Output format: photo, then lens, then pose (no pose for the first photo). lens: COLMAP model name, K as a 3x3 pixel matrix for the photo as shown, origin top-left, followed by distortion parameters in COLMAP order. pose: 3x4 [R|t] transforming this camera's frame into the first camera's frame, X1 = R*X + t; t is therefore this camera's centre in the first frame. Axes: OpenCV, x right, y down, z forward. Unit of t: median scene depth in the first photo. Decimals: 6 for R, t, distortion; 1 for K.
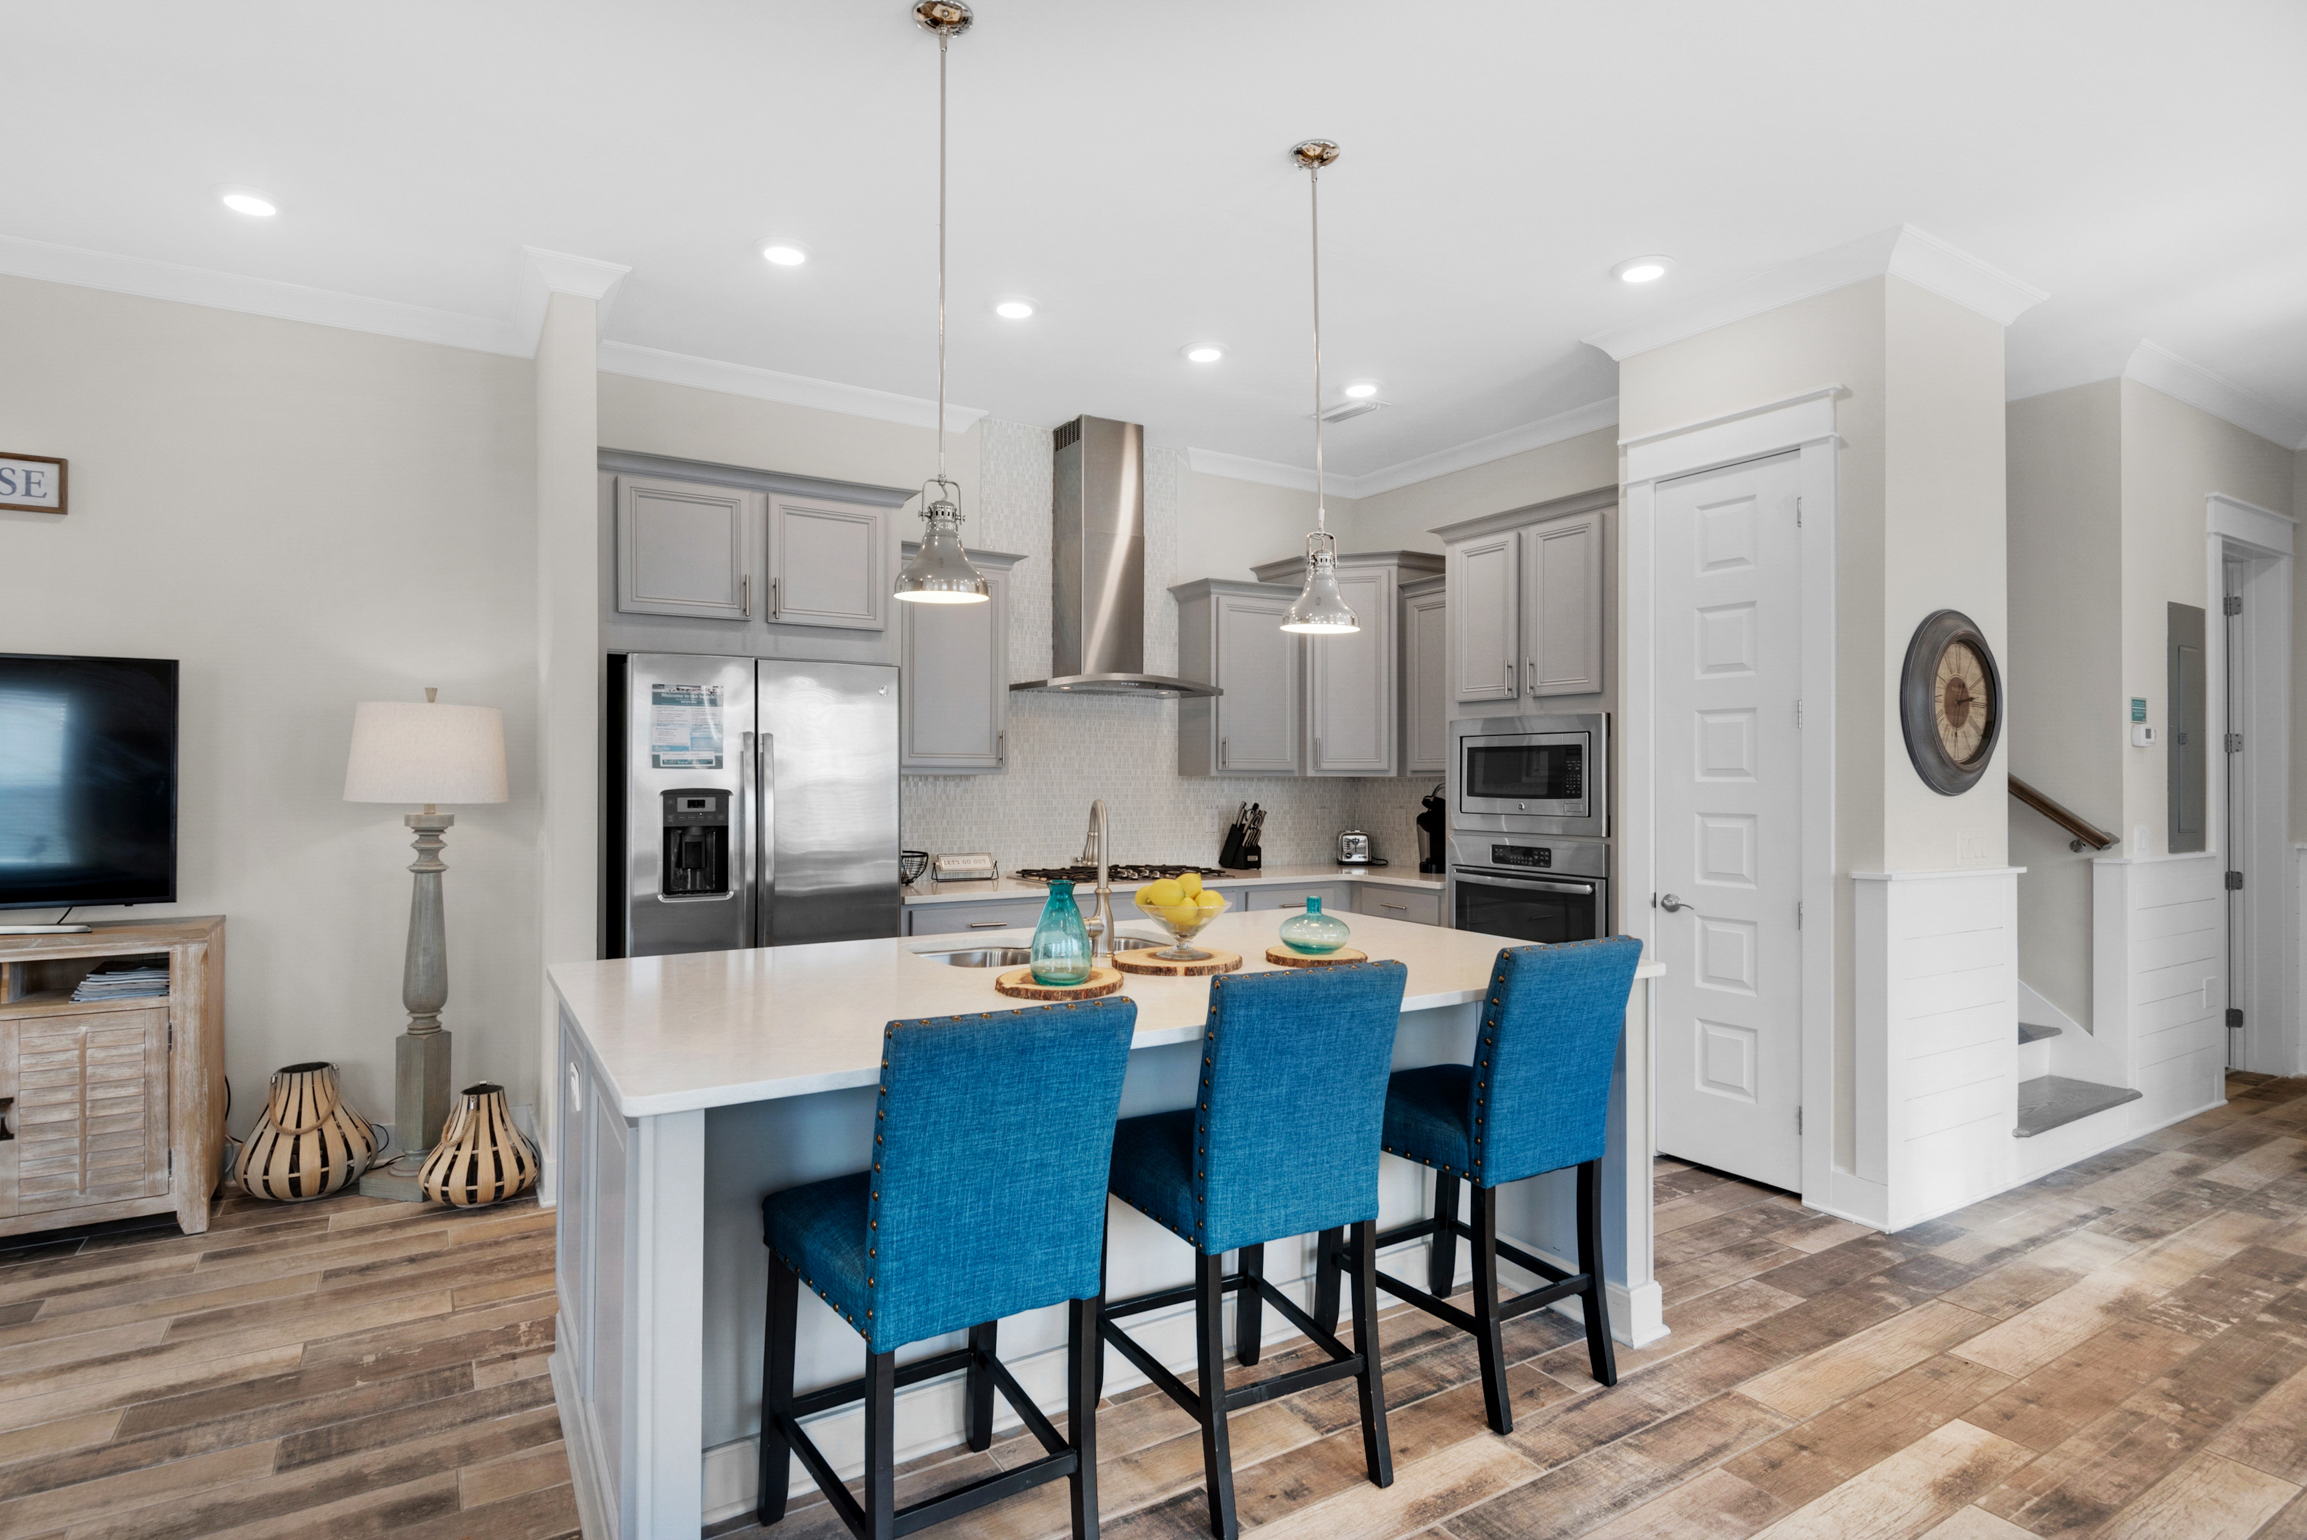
lens RADIAL K [[1135.4, 0, 1031.8], [0, 1135.4, 756.5], [0, 0, 1]] dist [-0.001573, -0.007269]
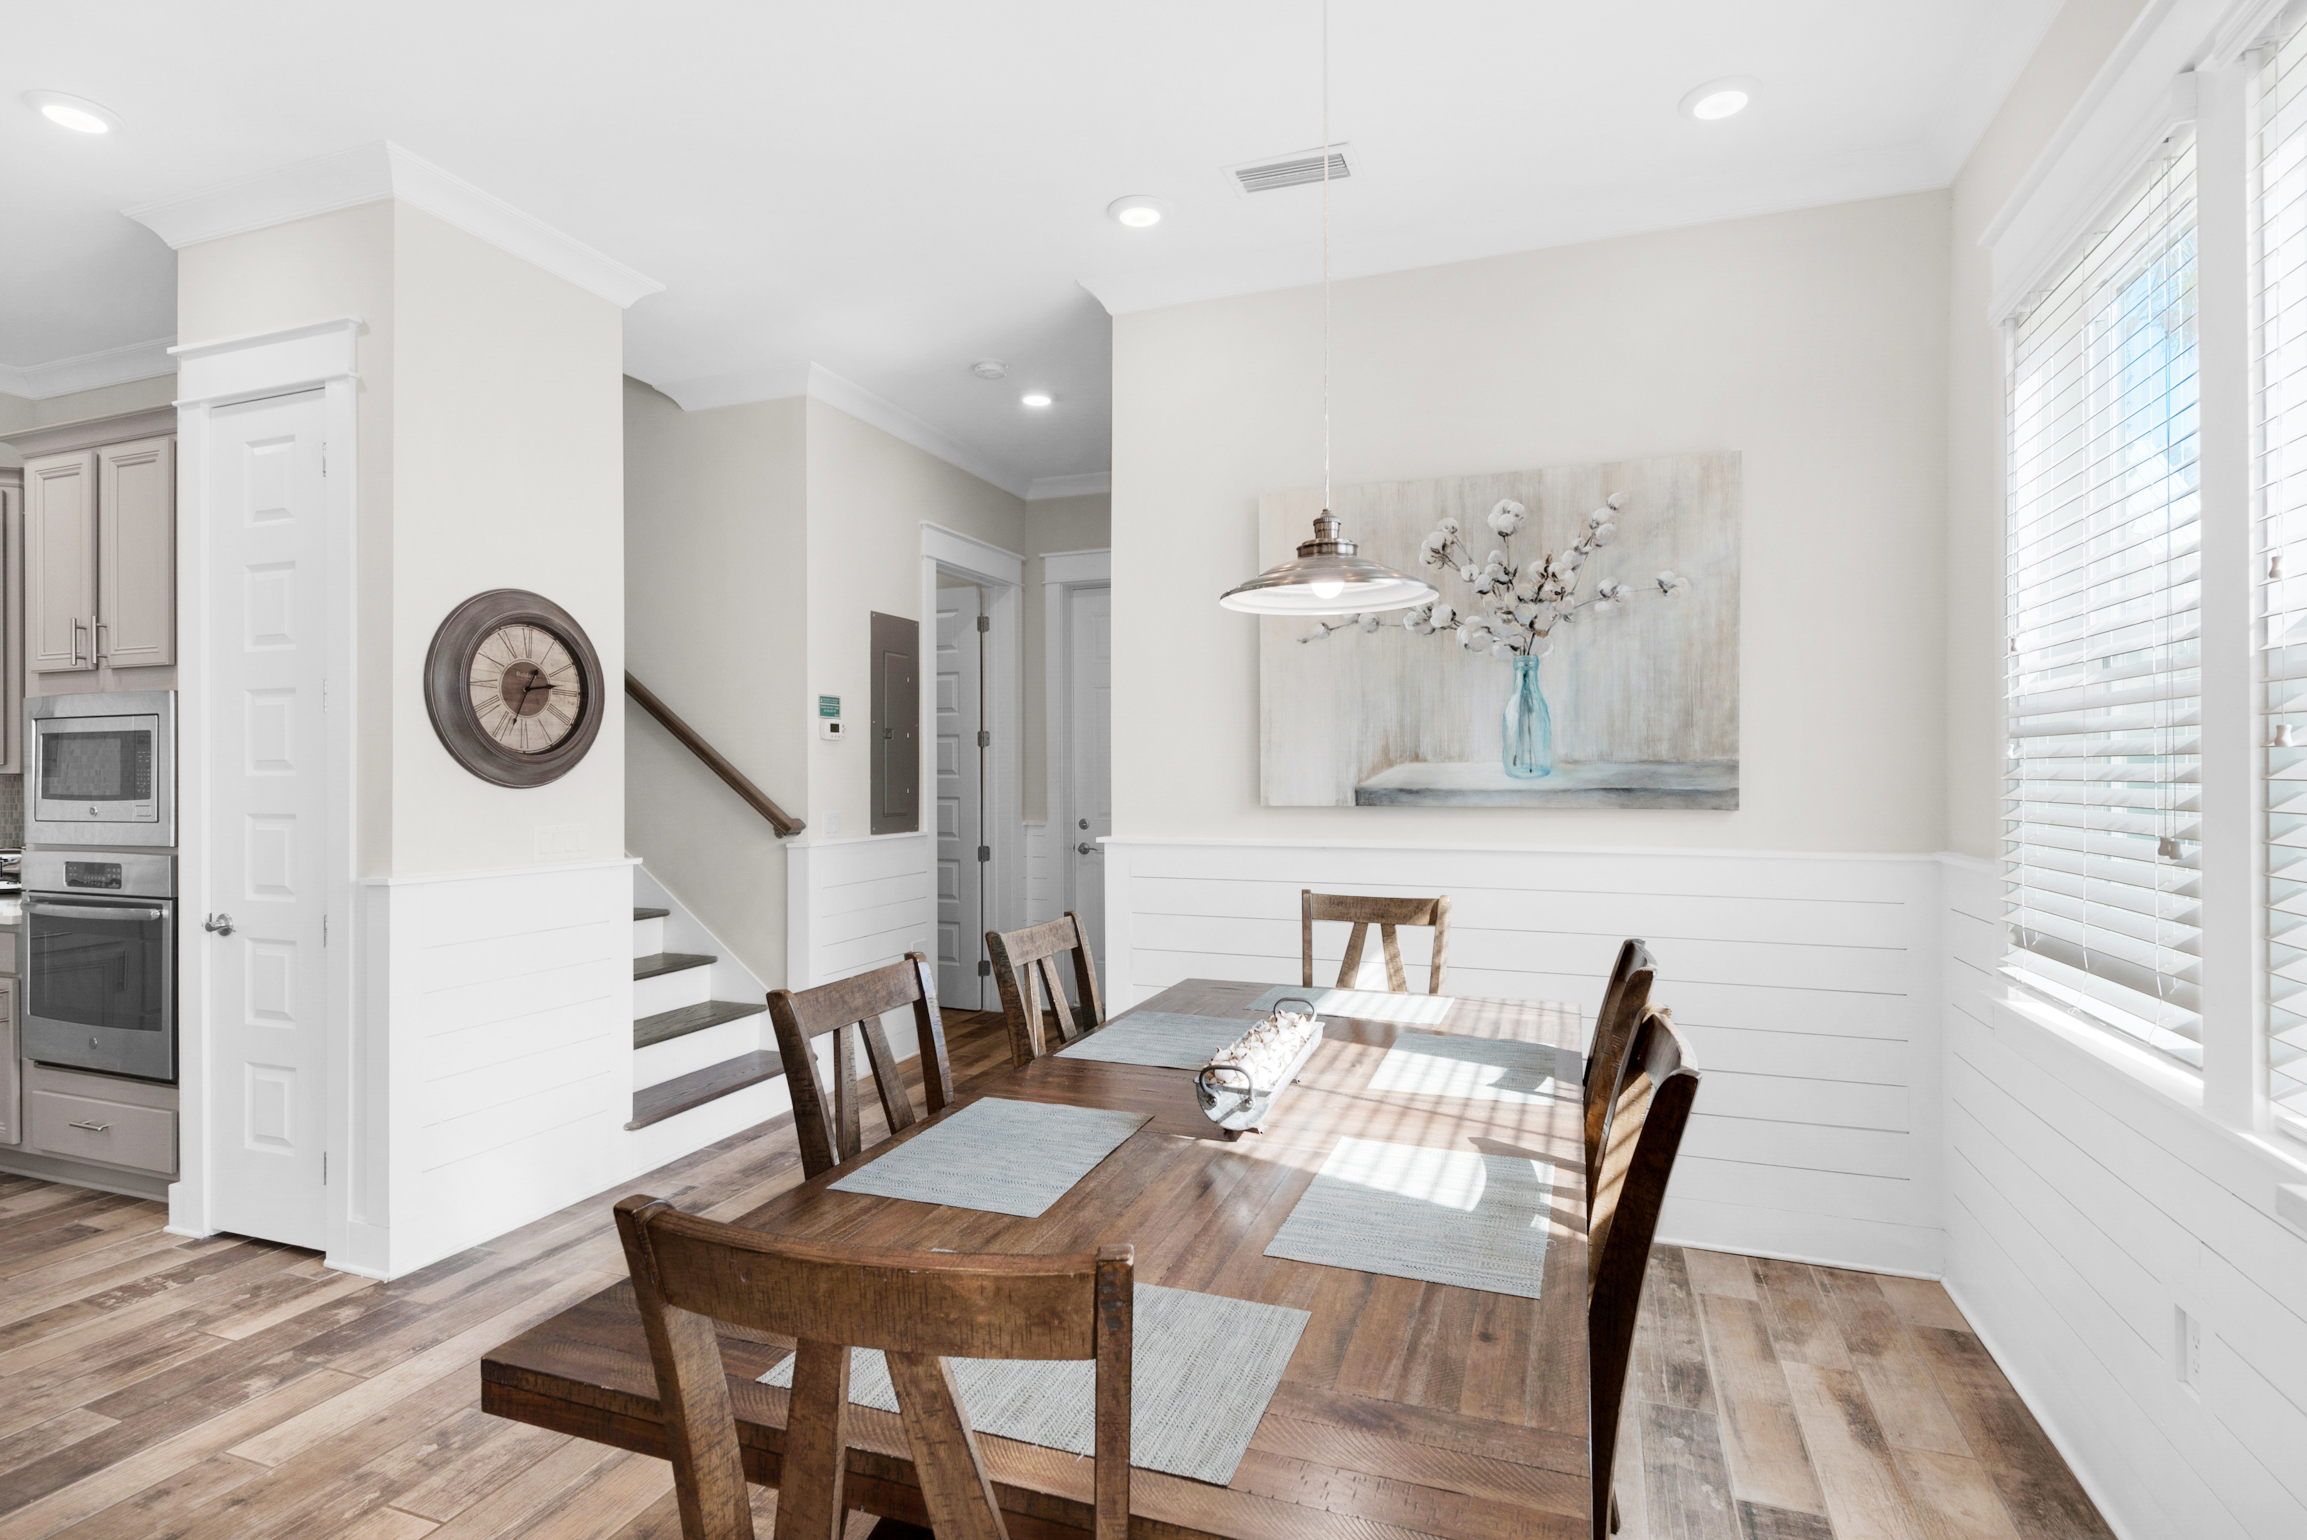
lens RADIAL K [[1158.3, 0, 1139.4], [0, 1158.3, 771.6], [0, 0, 1]] dist [-0.014333, -0.008230]
pose [[0.752958, -0.008124, 0.658018, 0.542638], [-0.002267, 0.999886, 0.014938, 0.004977], [-0.658064, -0.012740, 0.752854, -0.055467]]
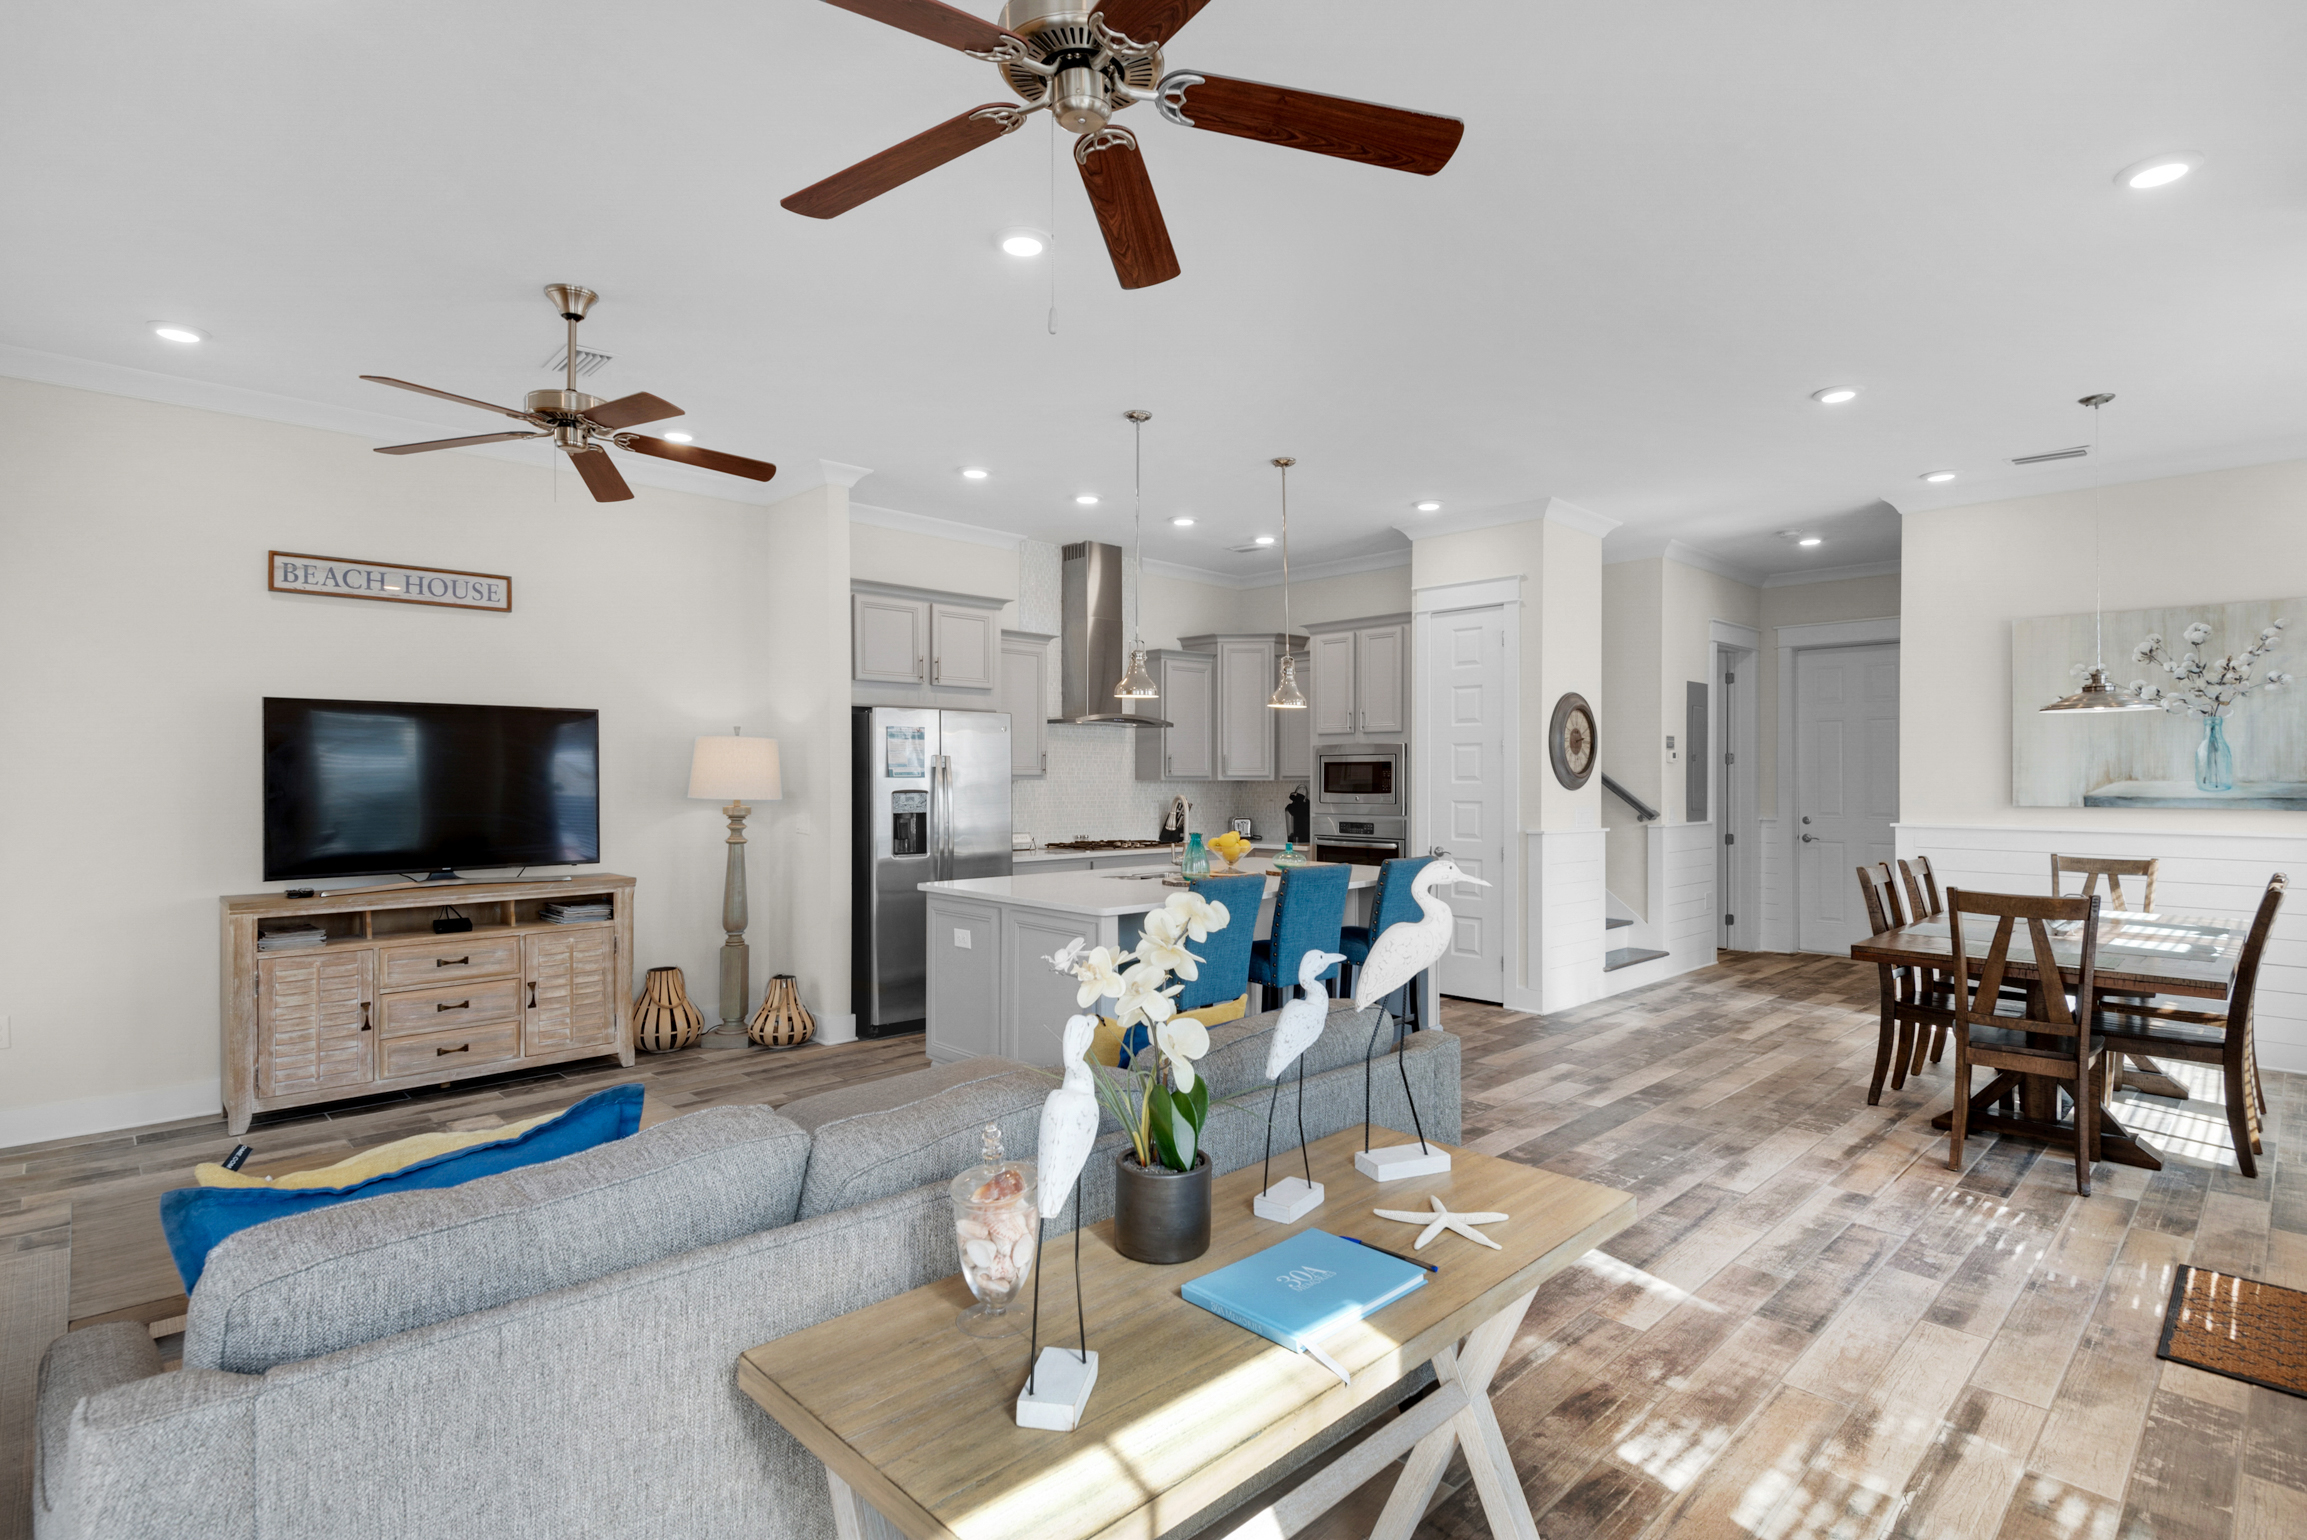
lens RADIAL K [[1158.3, 0, 1104.1], [0, 1158.3, 760.2], [0, 0, 1]] dist [-0.014333, -0.008230]
pose [[0.966552, 0.001641, 0.256465, -0.423166], [-0.002406, 0.999994, 0.002667, -0.017897], [-0.256458, -0.003194, 0.966550, -0.638435]]
